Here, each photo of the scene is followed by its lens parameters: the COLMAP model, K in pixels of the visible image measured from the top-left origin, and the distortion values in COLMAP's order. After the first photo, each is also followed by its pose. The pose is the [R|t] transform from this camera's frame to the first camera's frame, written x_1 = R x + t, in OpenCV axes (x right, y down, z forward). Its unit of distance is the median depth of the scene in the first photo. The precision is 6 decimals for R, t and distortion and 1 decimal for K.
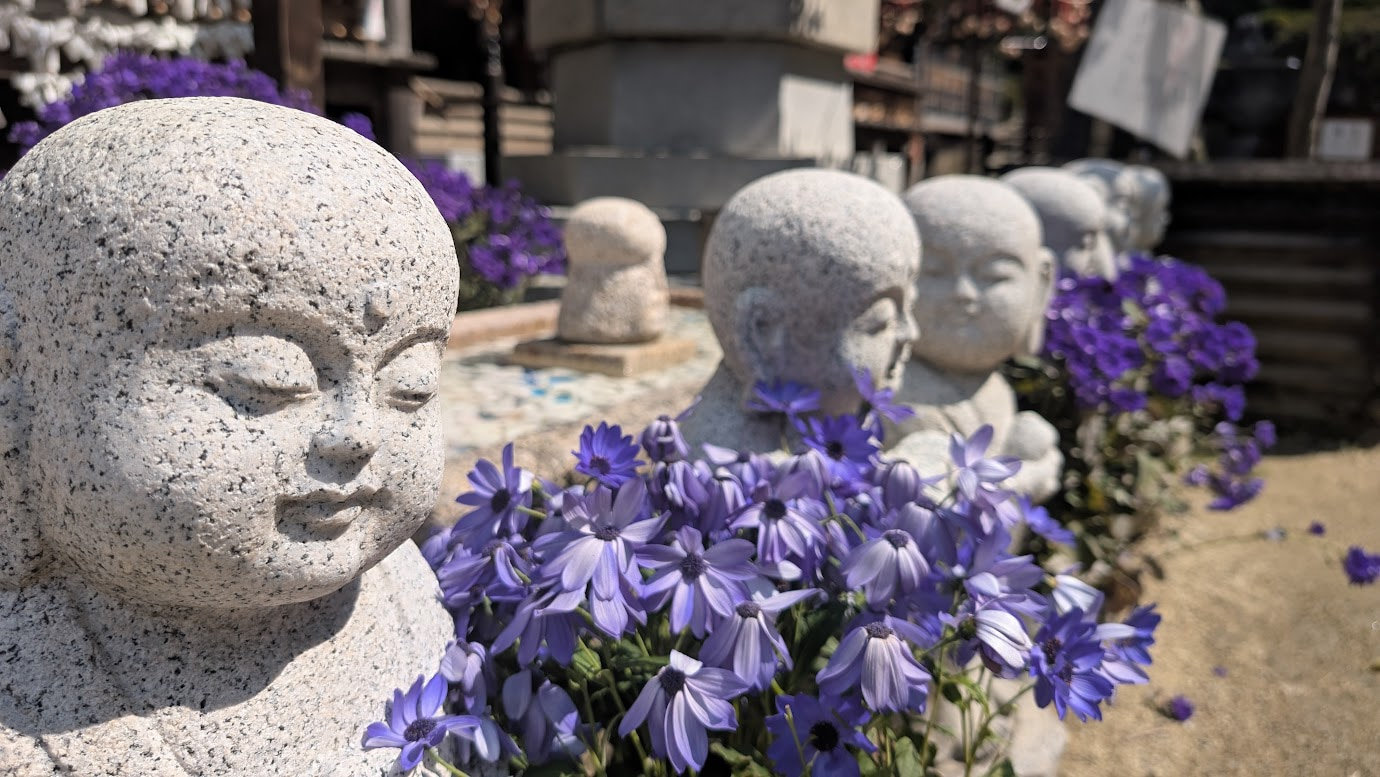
lens RADIAL K [[1044.3, 0, 664.2], [0, 1044.3, 388.2], [0, 0, 1]] dist [-0.010341, -0.002050]
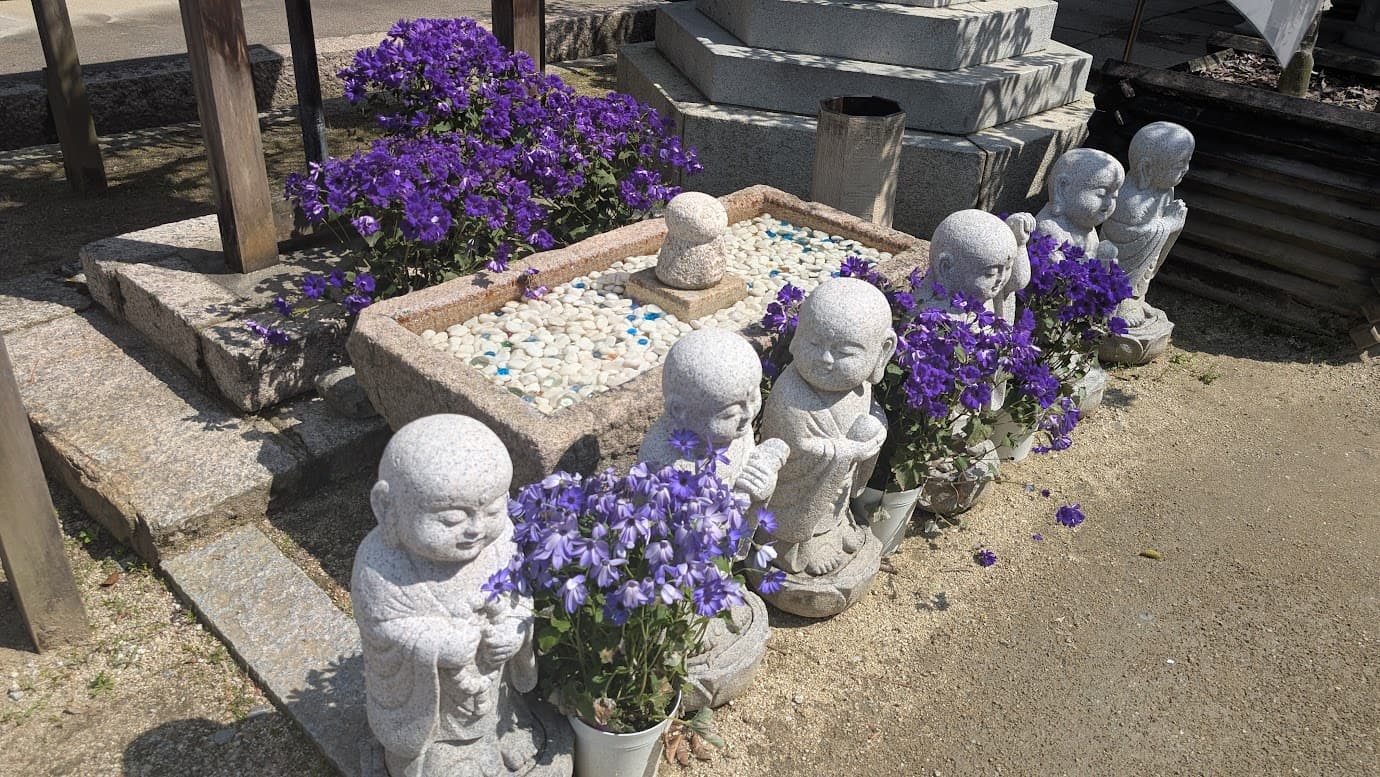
lens RADIAL K [[1047.5, 0, 690.0], [0, 1047.5, 388.5], [0, 0, 1]] dist [0.010789, 0.004763]
pose [[0.972566, 0.157000, -0.171660, 0.814110], [-0.090621, 0.935315, 0.342013, -1.419885], [0.214252, -0.317074, 0.923883, -1.726602]]
